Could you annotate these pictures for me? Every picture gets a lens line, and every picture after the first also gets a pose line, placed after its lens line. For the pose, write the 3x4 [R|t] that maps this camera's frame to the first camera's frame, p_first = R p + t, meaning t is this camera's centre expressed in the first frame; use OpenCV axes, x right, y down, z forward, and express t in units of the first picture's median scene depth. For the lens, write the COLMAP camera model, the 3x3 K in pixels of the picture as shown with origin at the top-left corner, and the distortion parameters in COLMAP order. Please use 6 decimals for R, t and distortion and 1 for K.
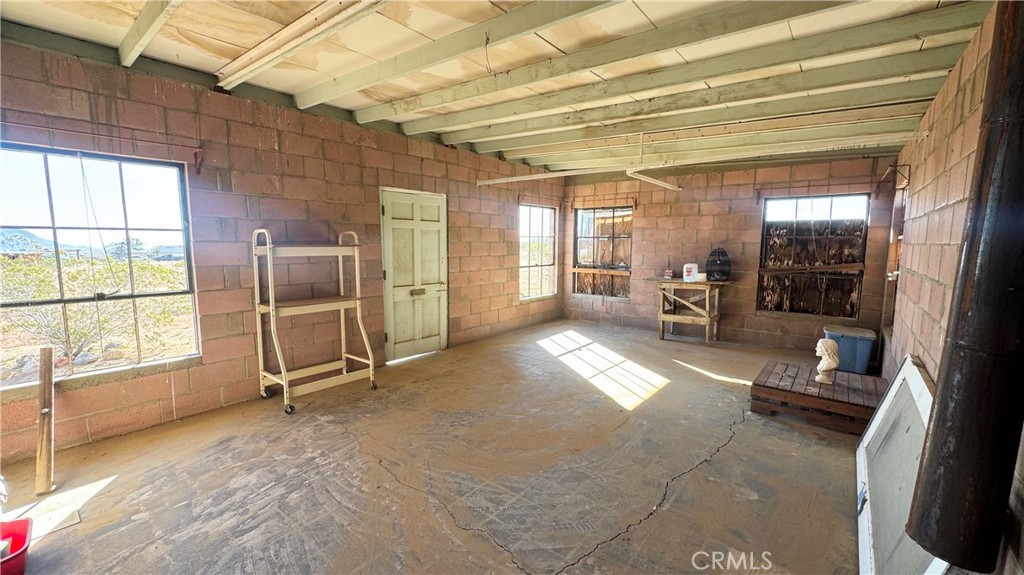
lens RADIAL K [[409.0, 0, 512.0], [0, 409.0, 287.5], [0, 0, 1]] dist [-0.004443, 0.000379]
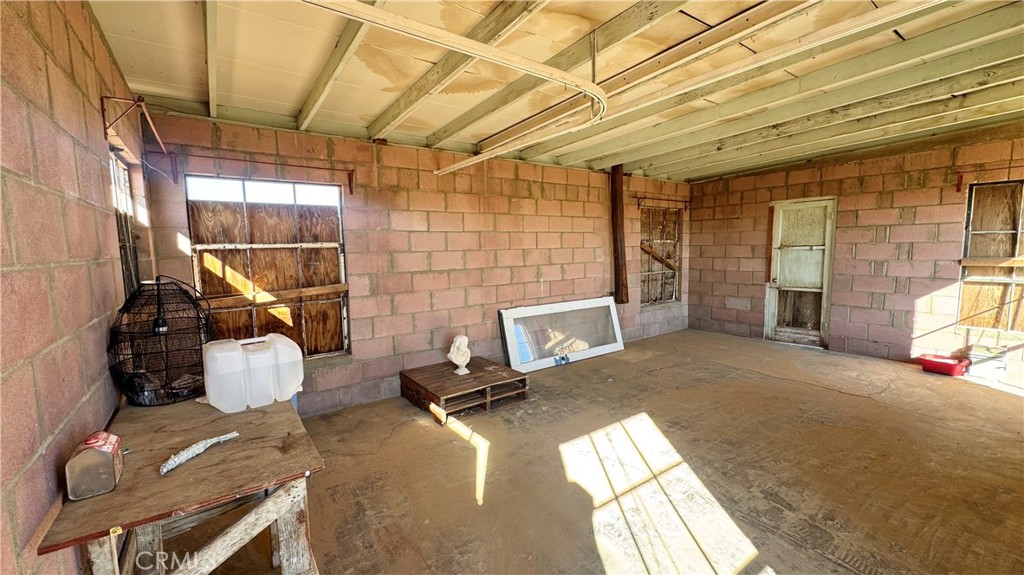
lens RADIAL K [[409.0, 0, 512.0], [0, 409.0, 287.5], [0, 0, 1]] dist [-0.004443, 0.000379]
pose [[-0.966658, -0.011223, 0.255826, 0.272363], [0.043252, 0.977529, 0.206314, -0.180018], [-0.252393, 0.210500, -0.944451, 1.570762]]
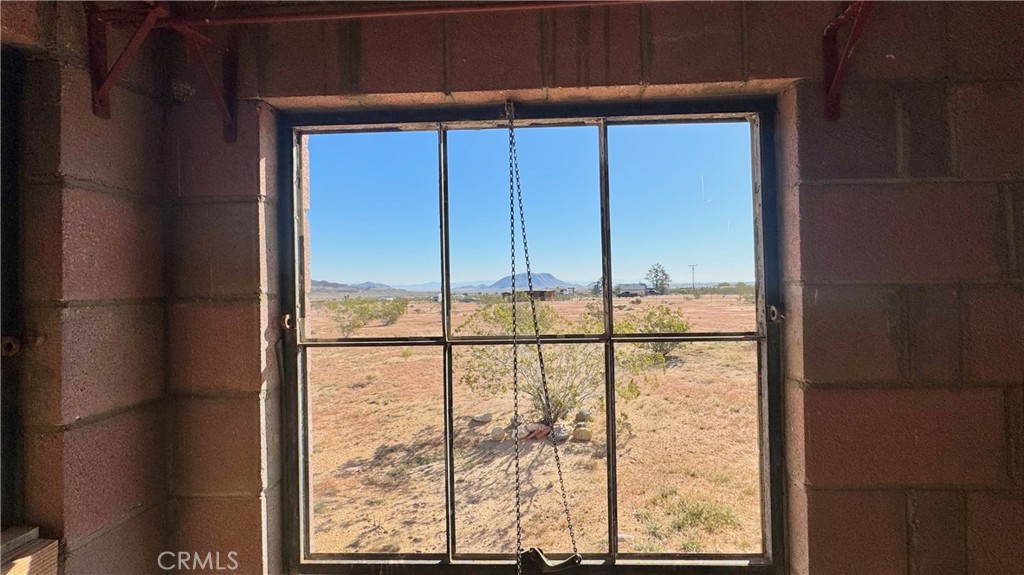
lens RADIAL K [[422.6, 0, 527.3], [0, 422.6, 277.4], [0, 0, 1]] dist [-0.001110, 0.000032]
pose [[0.605282, -0.023075, -0.795676, -0.503379], [-0.066473, 0.994623, -0.079412, -0.109448], [0.793231, 0.100958, 0.600494, 0.522687]]
